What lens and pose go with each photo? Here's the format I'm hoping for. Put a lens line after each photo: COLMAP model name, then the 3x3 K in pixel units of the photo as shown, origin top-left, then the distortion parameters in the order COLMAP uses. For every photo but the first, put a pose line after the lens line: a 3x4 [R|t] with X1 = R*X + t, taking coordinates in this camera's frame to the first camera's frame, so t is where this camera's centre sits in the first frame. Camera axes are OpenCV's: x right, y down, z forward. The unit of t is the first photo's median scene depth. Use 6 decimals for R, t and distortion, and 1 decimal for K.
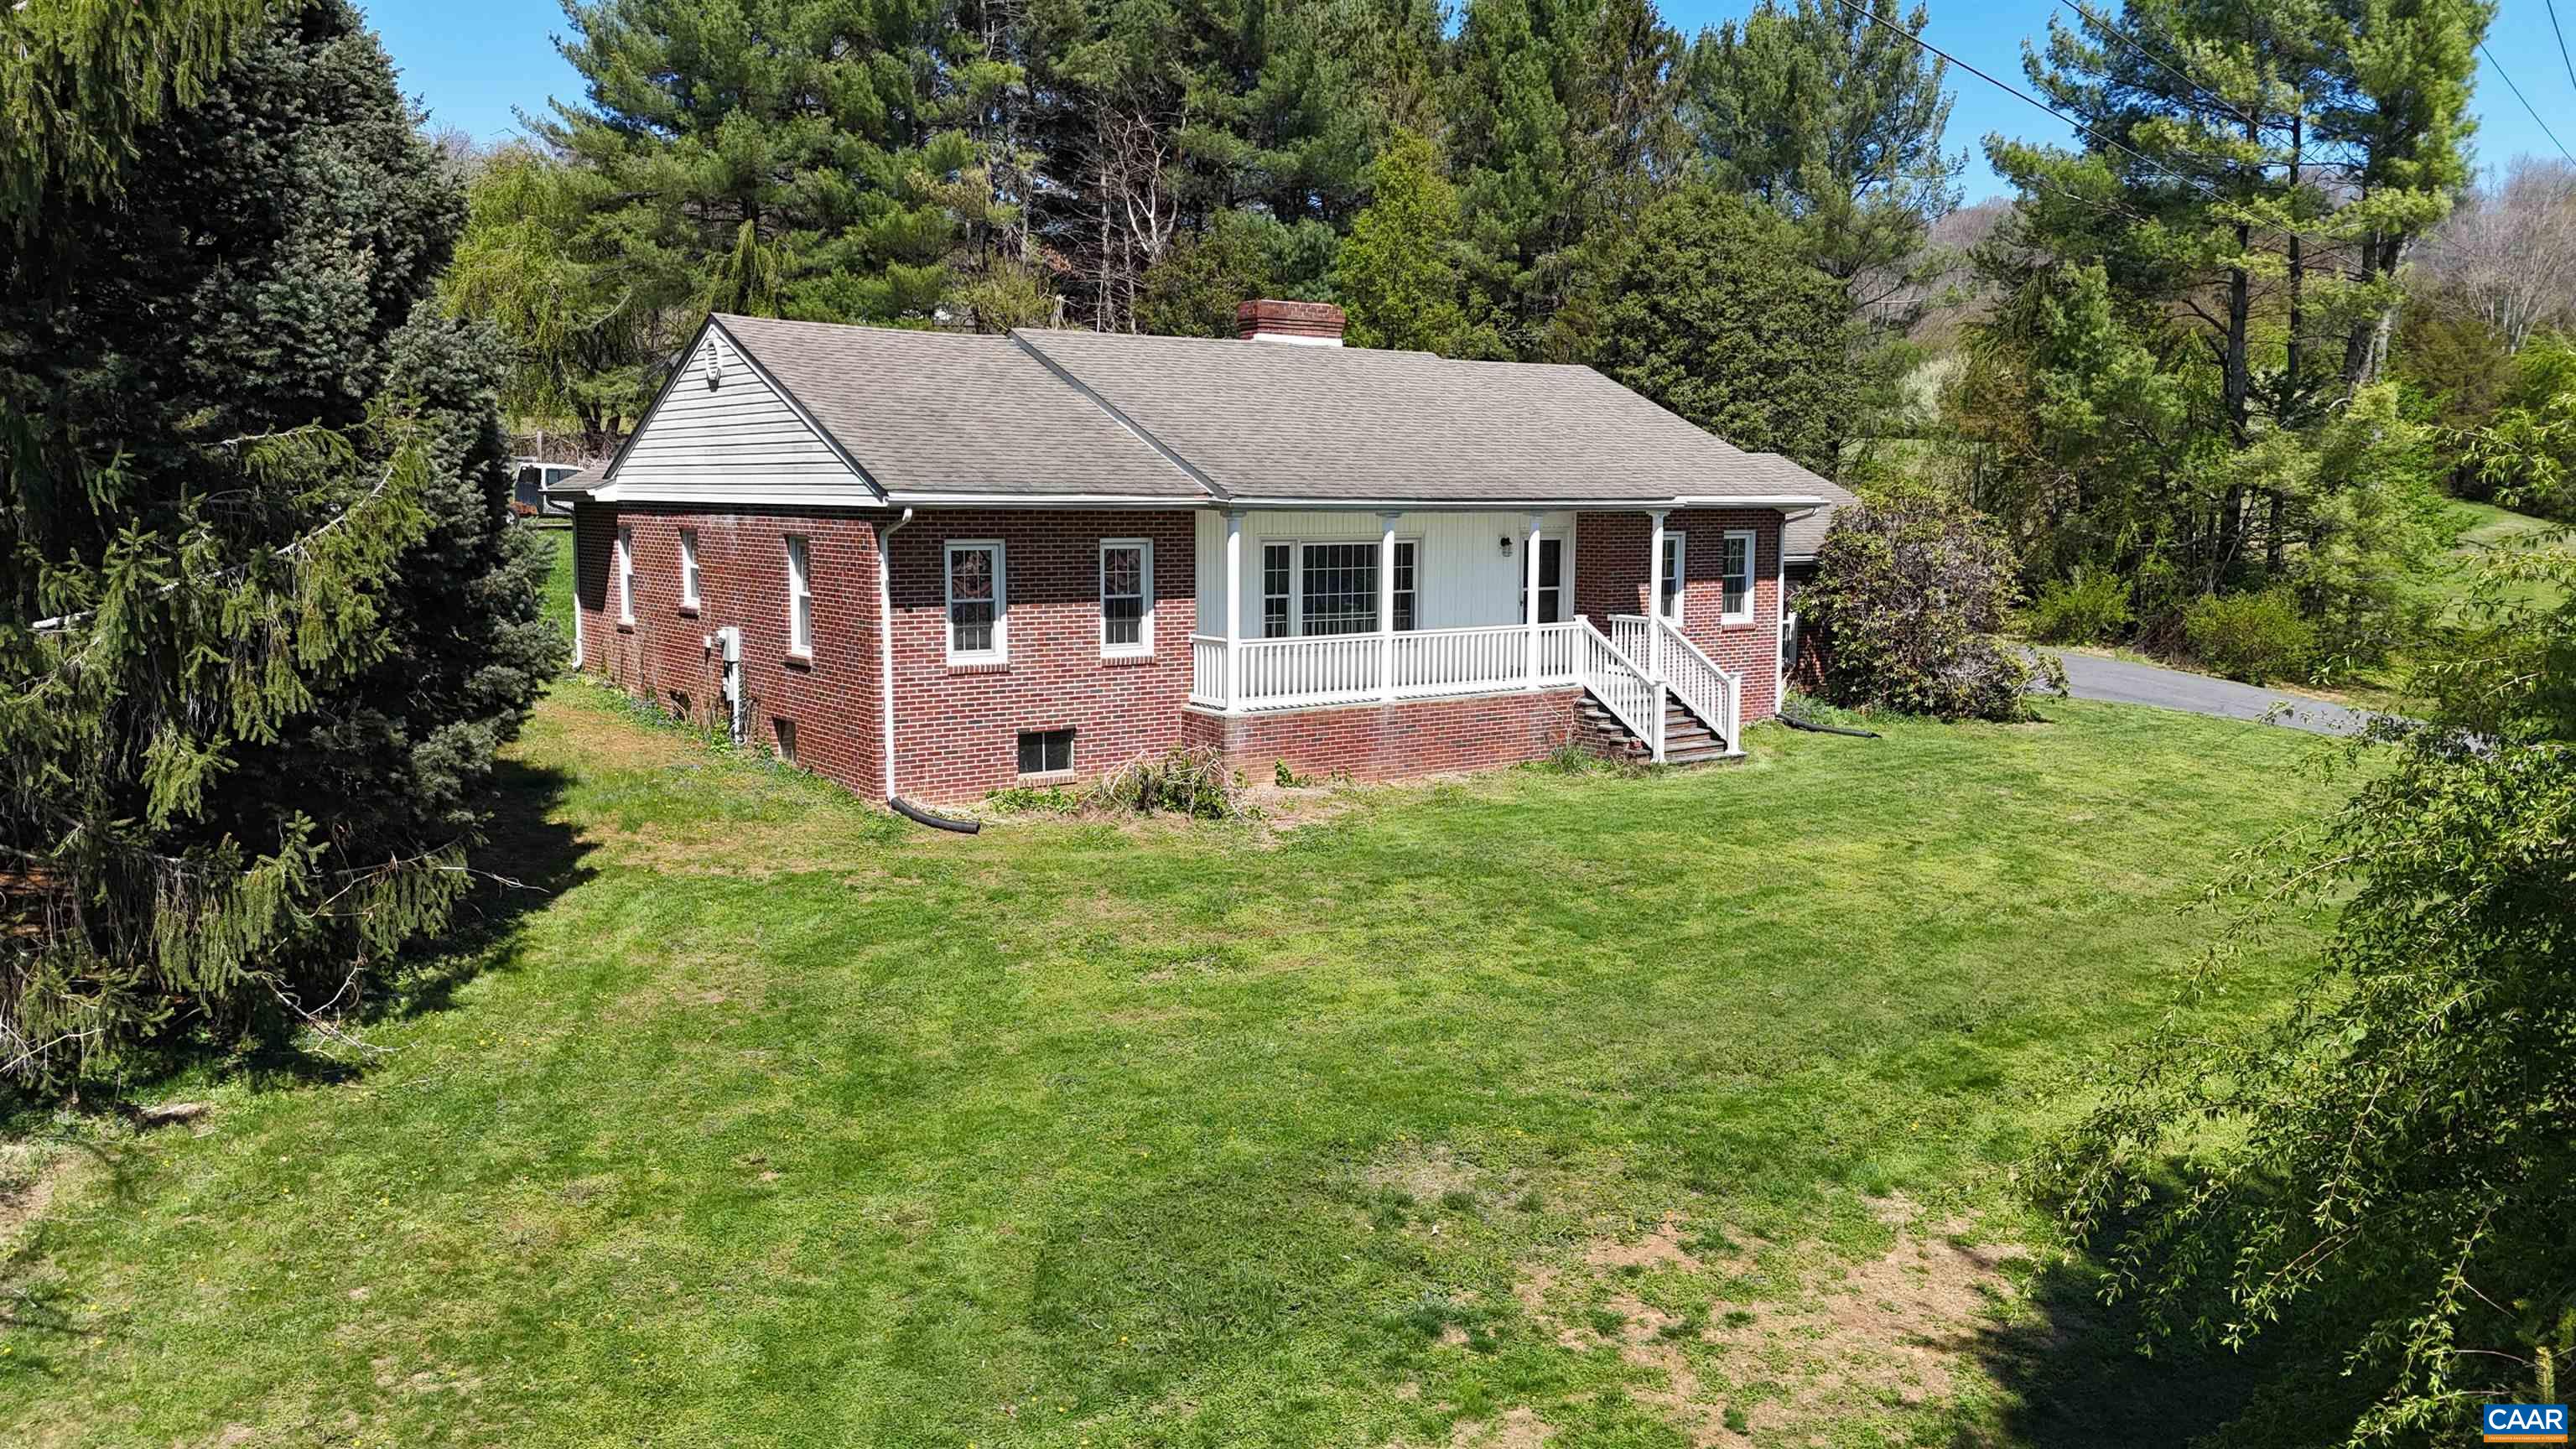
lens RADIAL K [[1898.4, 0, 1306.6], [0, 1898.4, 740.1], [0, 0, 1]] dist [0.079966, -0.081927]
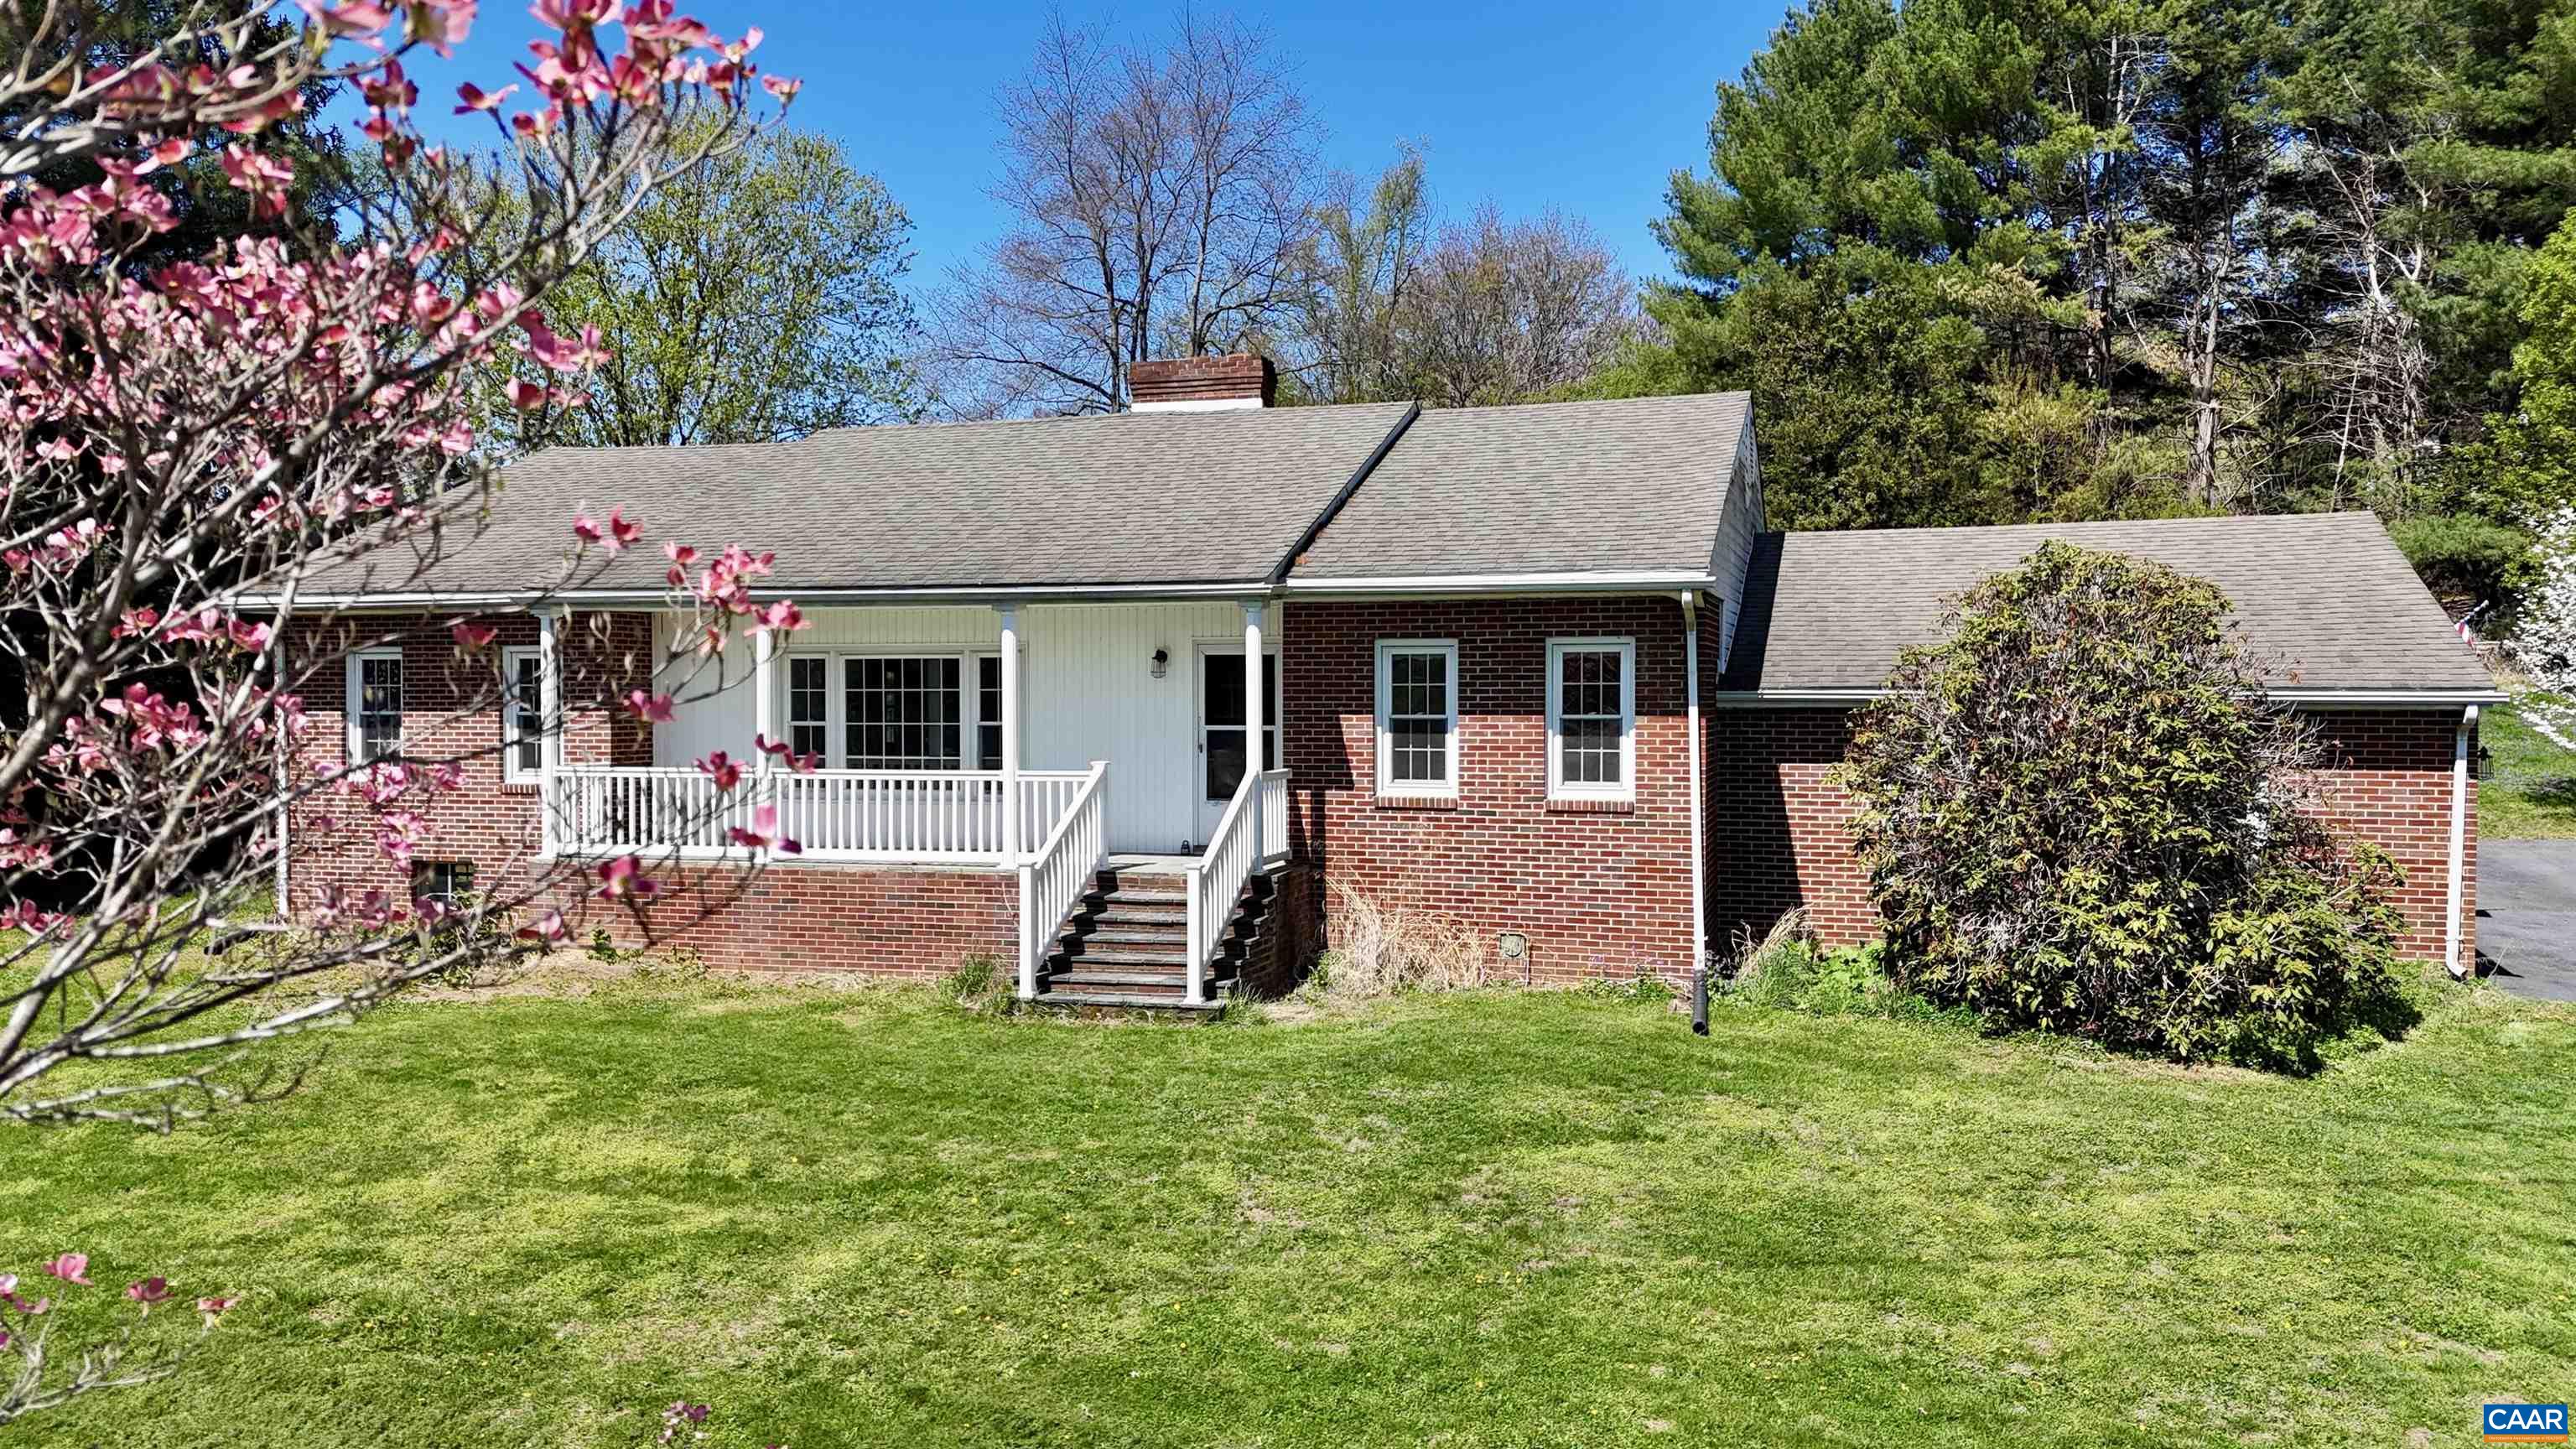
lens RADIAL K [[1898.4, 0, 1297.7], [0, 1898.4, 714.1], [0, 0, 1]] dist [0.079966, -0.081927]
pose [[0.597427, 0.004725, -0.801909, 0.703589], [-0.098960, 0.992774, -0.067876, -0.044090], [0.795794, 0.119908, 0.593578, 0.662336]]
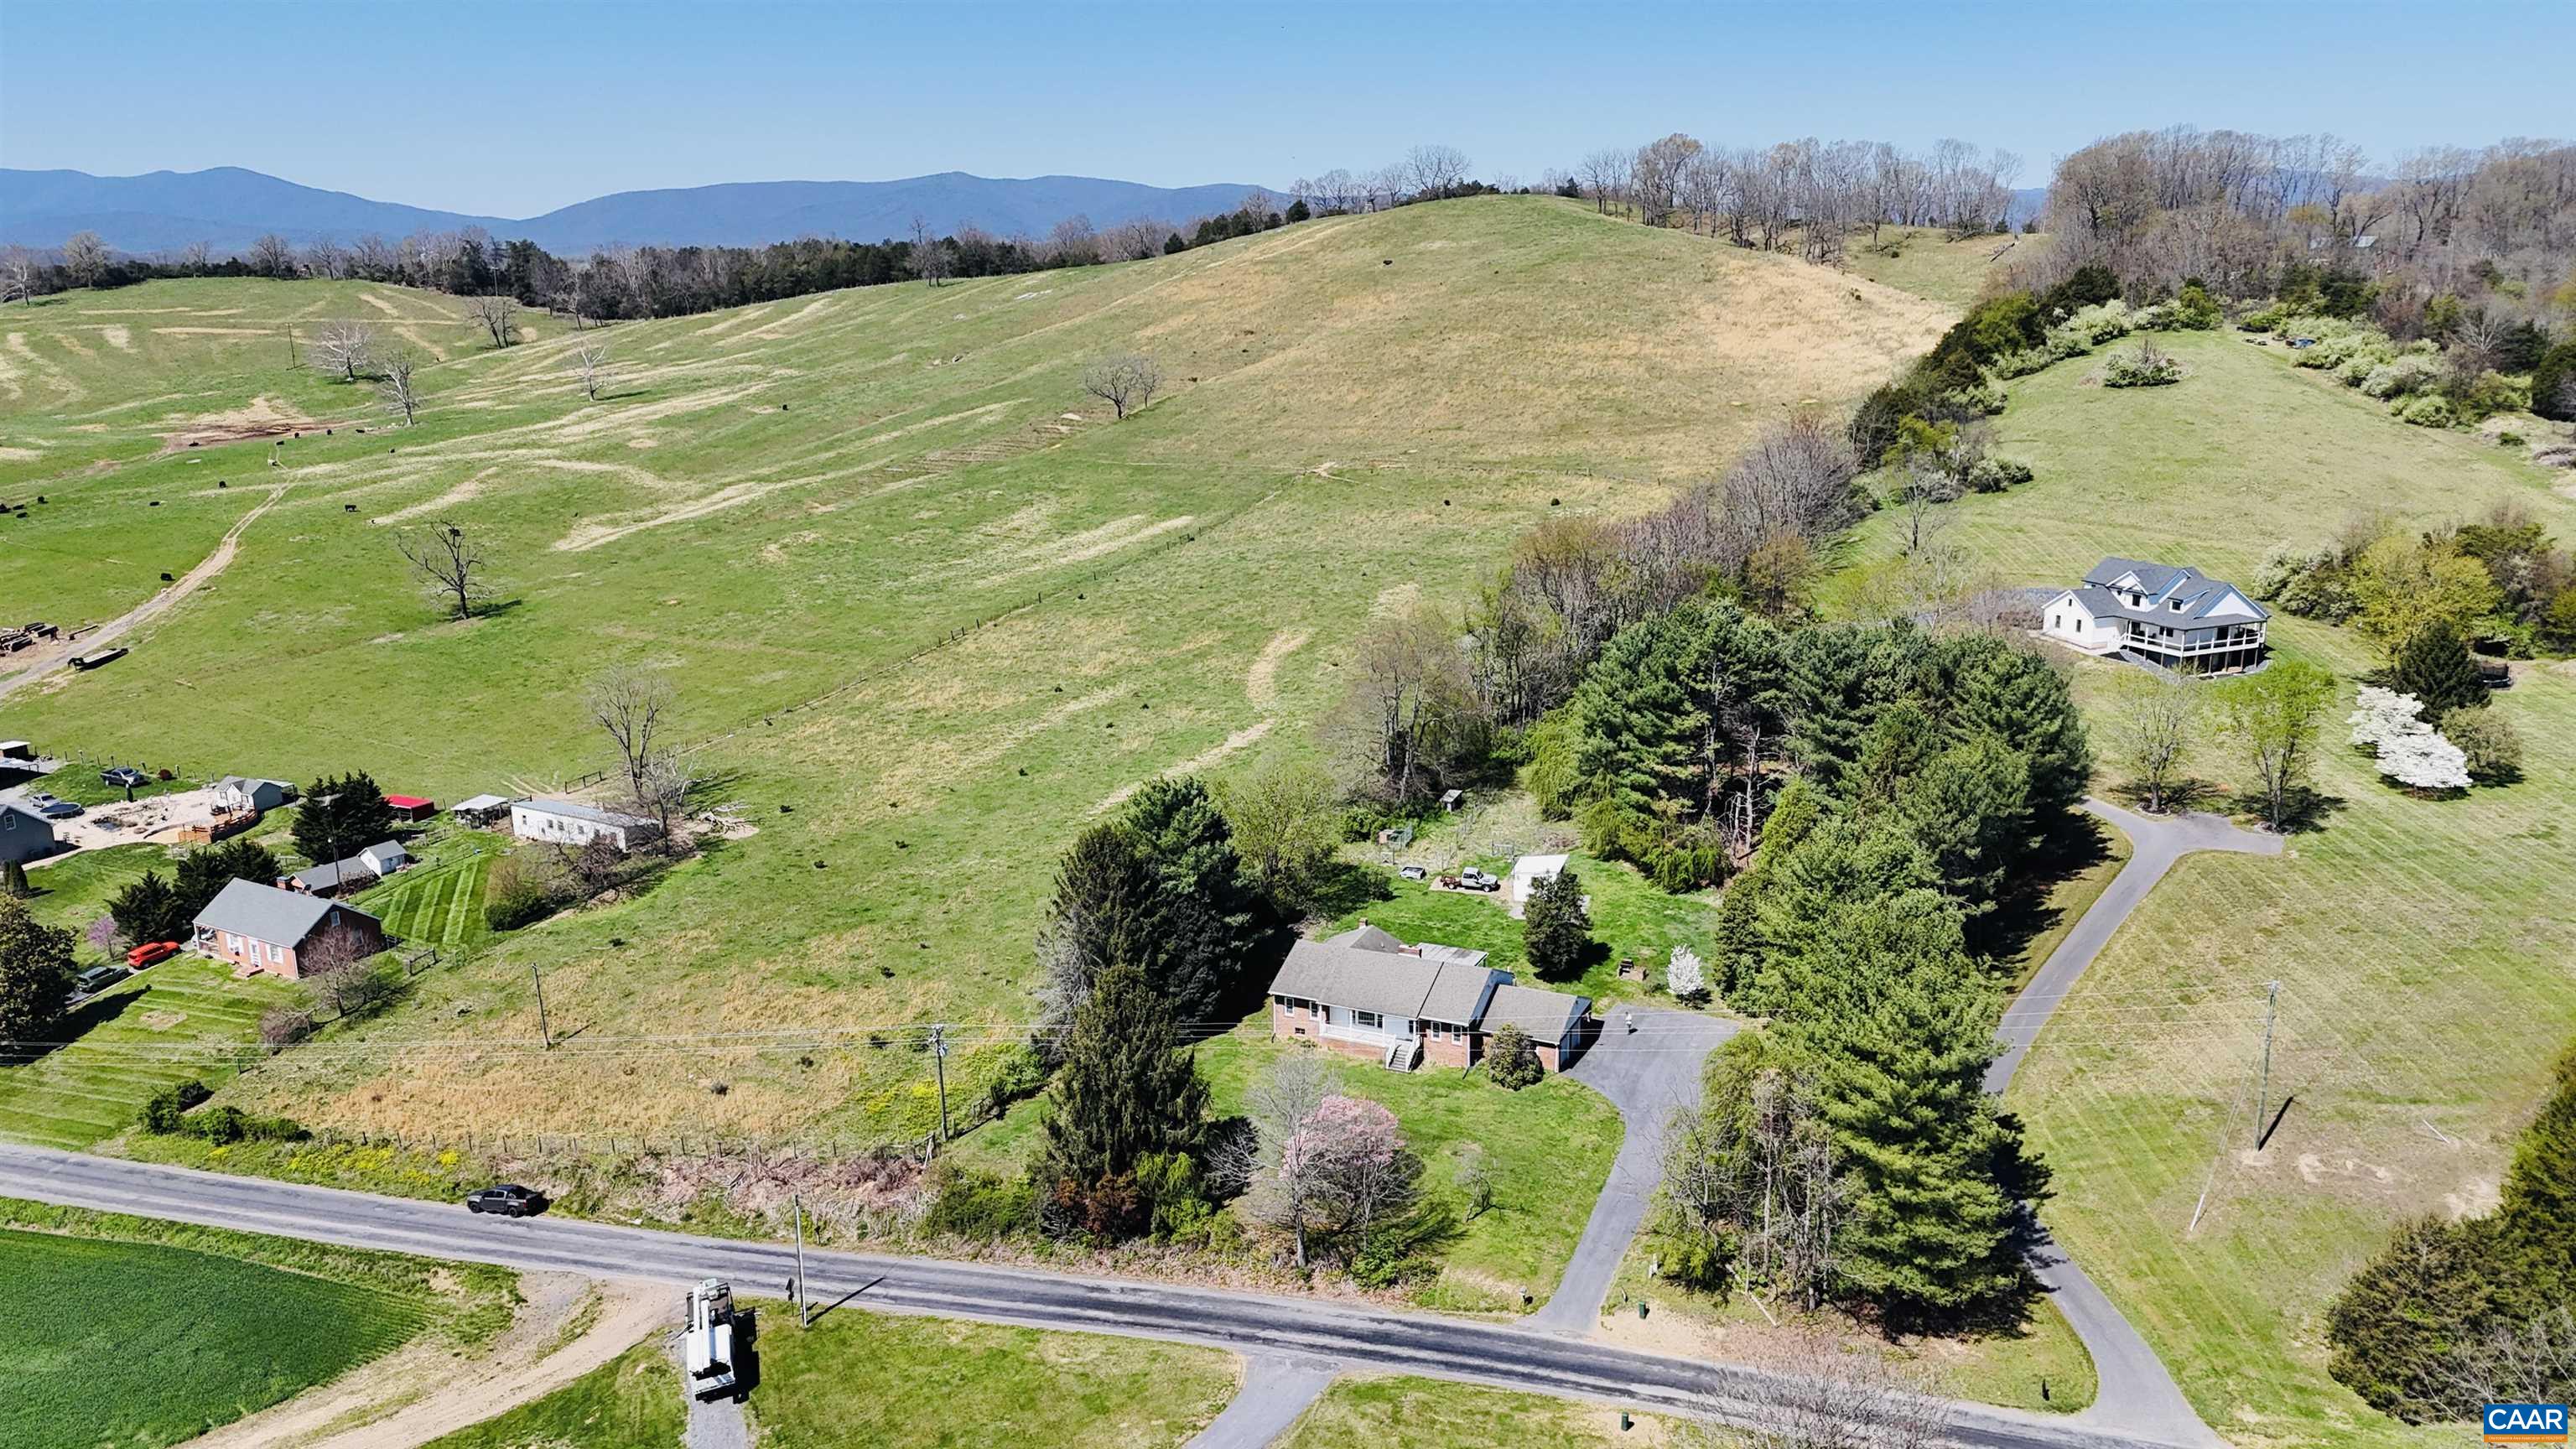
lens RADIAL K [[1898.4, 0, 1292.8], [0, 1898.4, 723.3], [0, 0, 1]] dist [0.079966, -0.081927]
pose [[0.489154, 0.200465, -0.848847, 4.198058], [-0.100415, 0.979701, 0.173503, -1.754010], [0.866398, 0.000367, 0.499354, -1.809015]]
